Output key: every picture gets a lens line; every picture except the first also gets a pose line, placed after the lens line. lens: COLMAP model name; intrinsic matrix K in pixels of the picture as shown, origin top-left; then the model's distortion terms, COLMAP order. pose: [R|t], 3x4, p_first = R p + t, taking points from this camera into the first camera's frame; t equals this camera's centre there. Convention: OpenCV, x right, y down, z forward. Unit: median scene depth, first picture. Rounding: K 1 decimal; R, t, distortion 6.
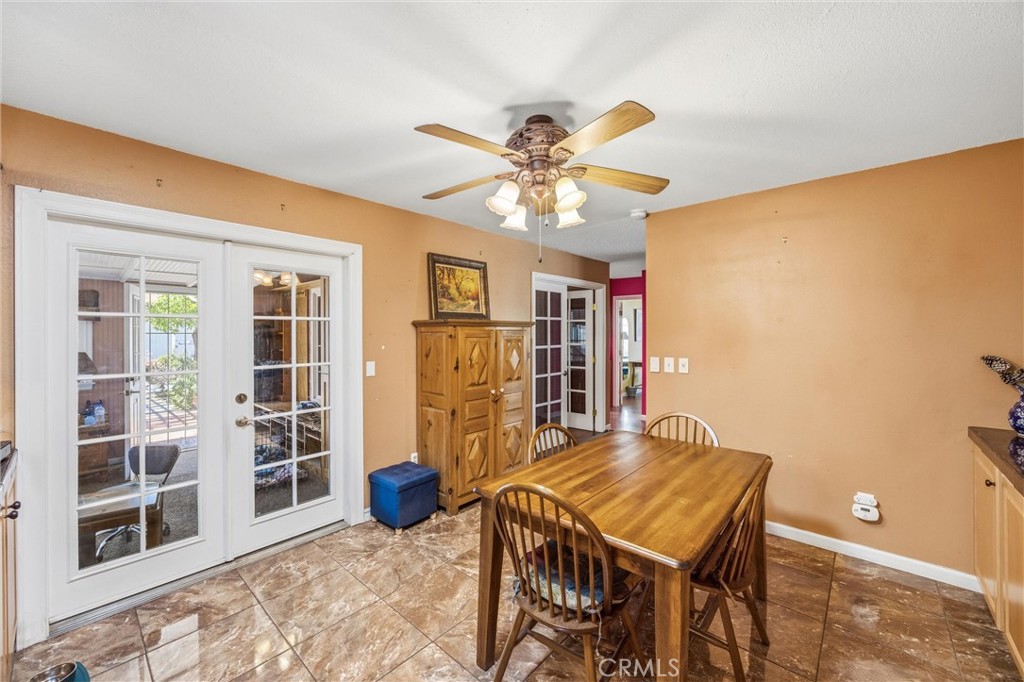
lens RADIAL K [[402.1, 0, 512.0], [0, 402.1, 329.7], [0, 0, 1]] dist [-0.001153, -0.000091]
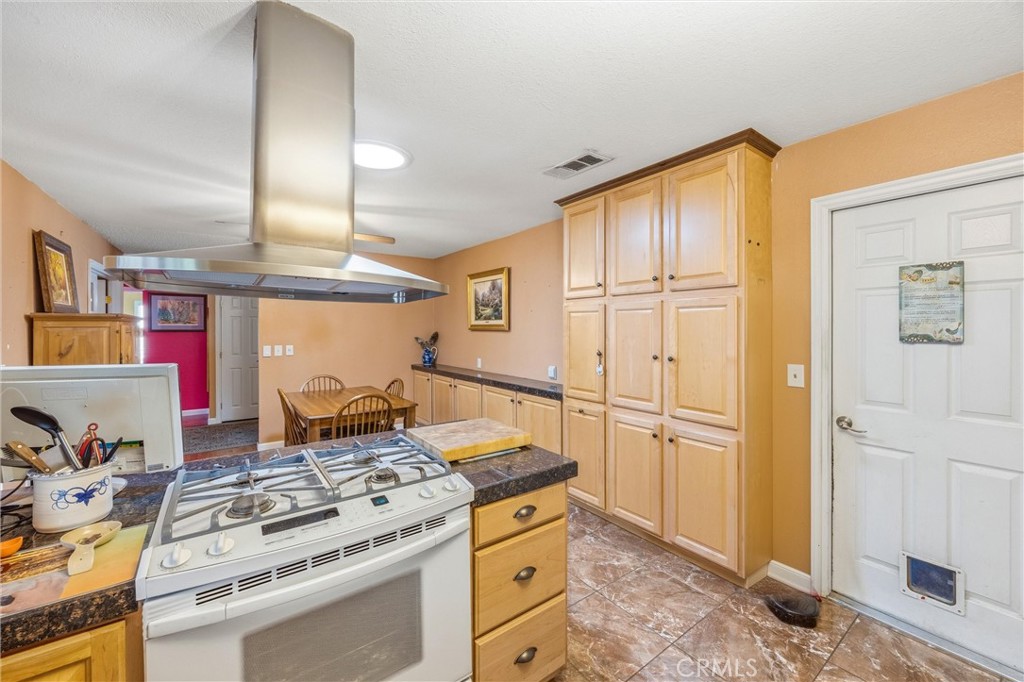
lens RADIAL K [[397.0, 0, 511.0], [0, 397.0, 333.0], [0, 0, 1]] dist [-0.001287, -0.000200]
pose [[0.207434, -0.010206, 0.978196, -0.799045], [-0.007043, 0.999904, 0.011925, 0.001360], [-0.978224, -0.009363, 0.207342, -0.107922]]
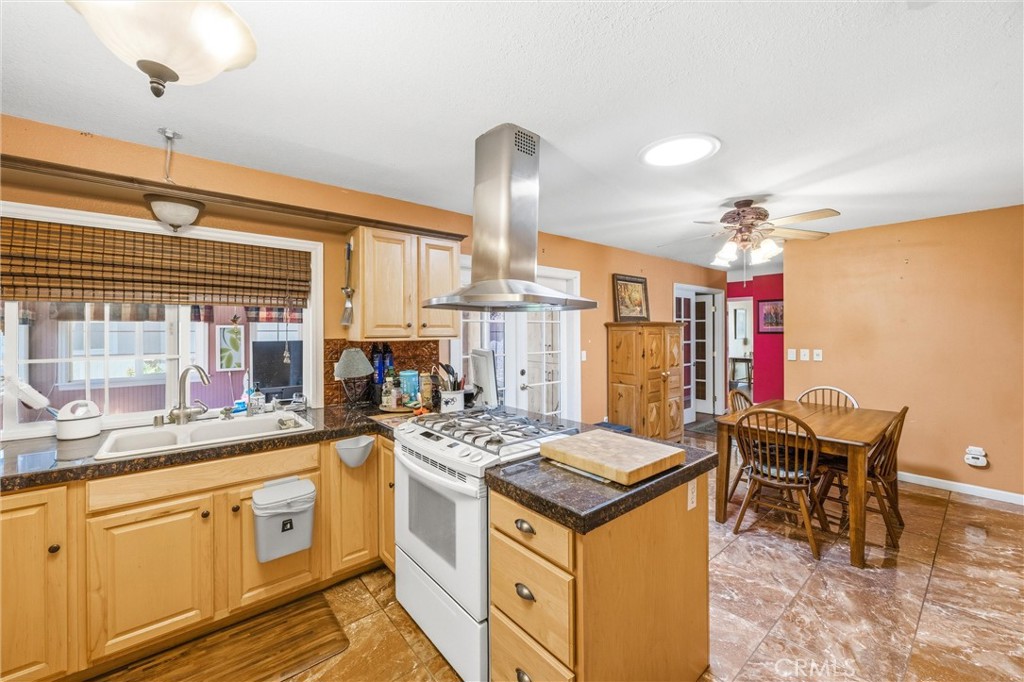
lens RADIAL K [[402.1, 0, 512.0], [0, 402.1, 329.7], [0, 0, 1]] dist [-0.001153, -0.000091]
pose [[0.989271, -0.004057, -0.146036, -0.353375], [0.004504, 0.999986, 0.002736, -0.002754], [0.146023, -0.003364, 0.989275, -0.427431]]
